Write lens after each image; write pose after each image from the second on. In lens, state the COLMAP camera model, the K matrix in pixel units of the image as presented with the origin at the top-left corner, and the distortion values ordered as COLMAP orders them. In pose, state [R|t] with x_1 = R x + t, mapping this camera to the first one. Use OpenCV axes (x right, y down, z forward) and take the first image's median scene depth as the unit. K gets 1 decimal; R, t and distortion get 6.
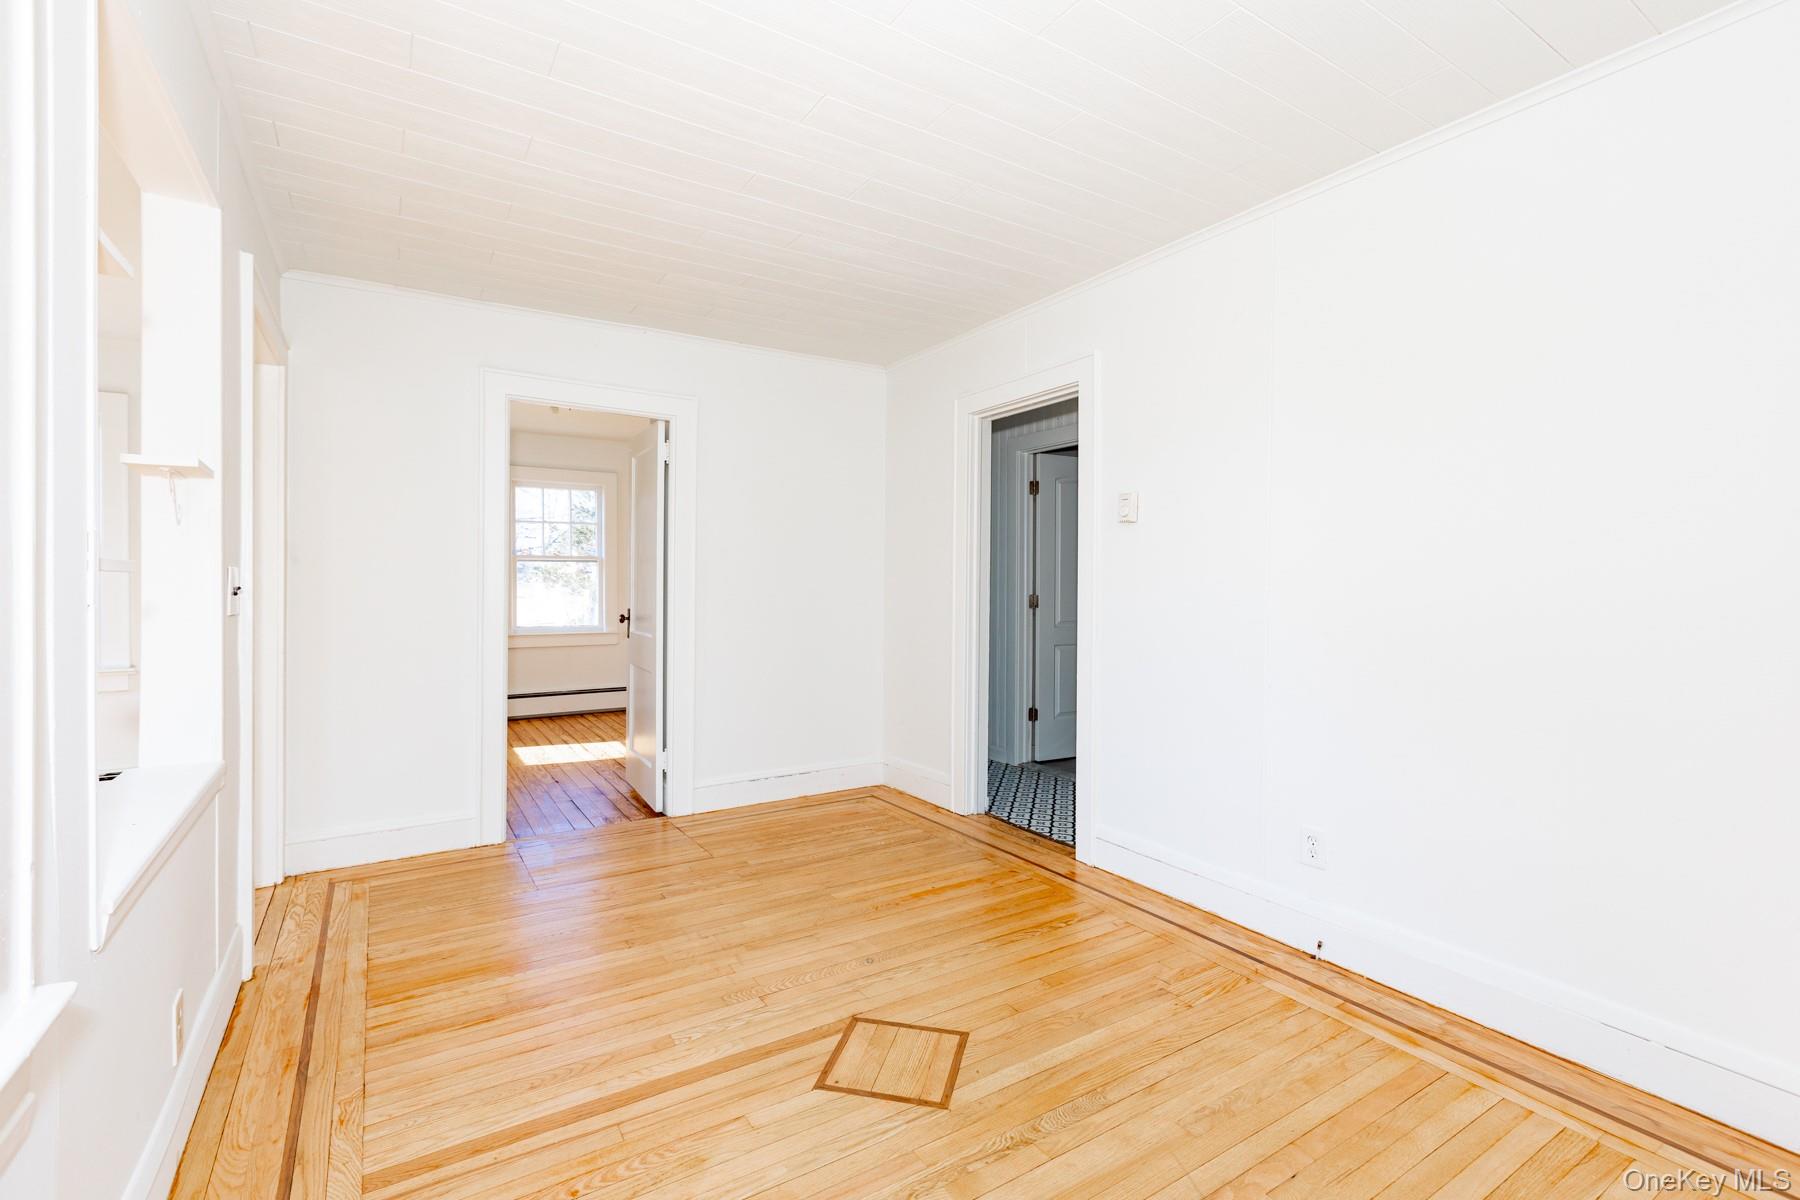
lens RADIAL K [[809.5, 0, 899.6], [0, 809.5, 587.8], [0, 0, 1]] dist [0.000530, 0.000185]
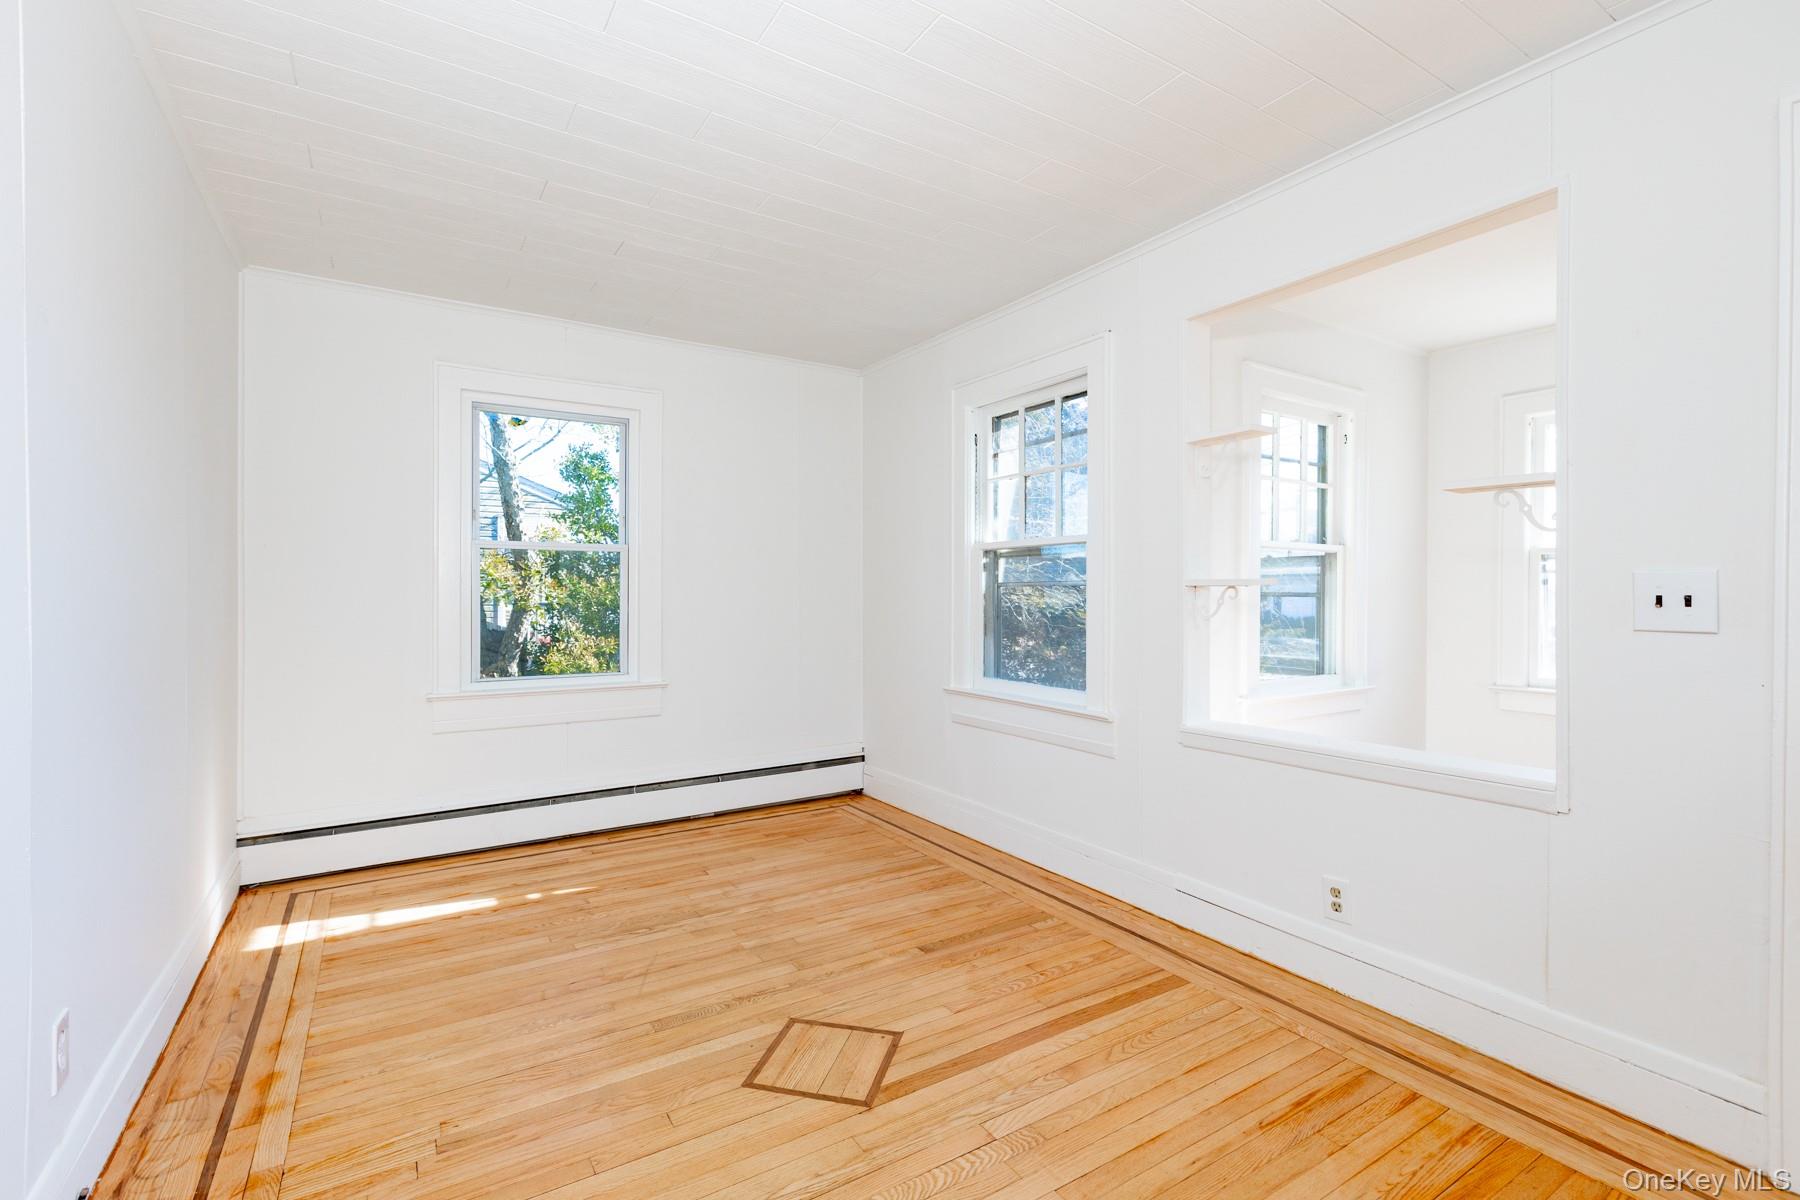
lens RADIAL K [[809.5, 0, 899.0], [0, 809.5, 599.1], [0, 0, 1]] dist [0.000530, 0.000185]
pose [[-0.999987, -0.004302, 0.002659, -0.095307], [-0.004261, 0.999875, 0.015206, -0.008165], [-0.002724, 0.015195, -0.999881, 2.004226]]
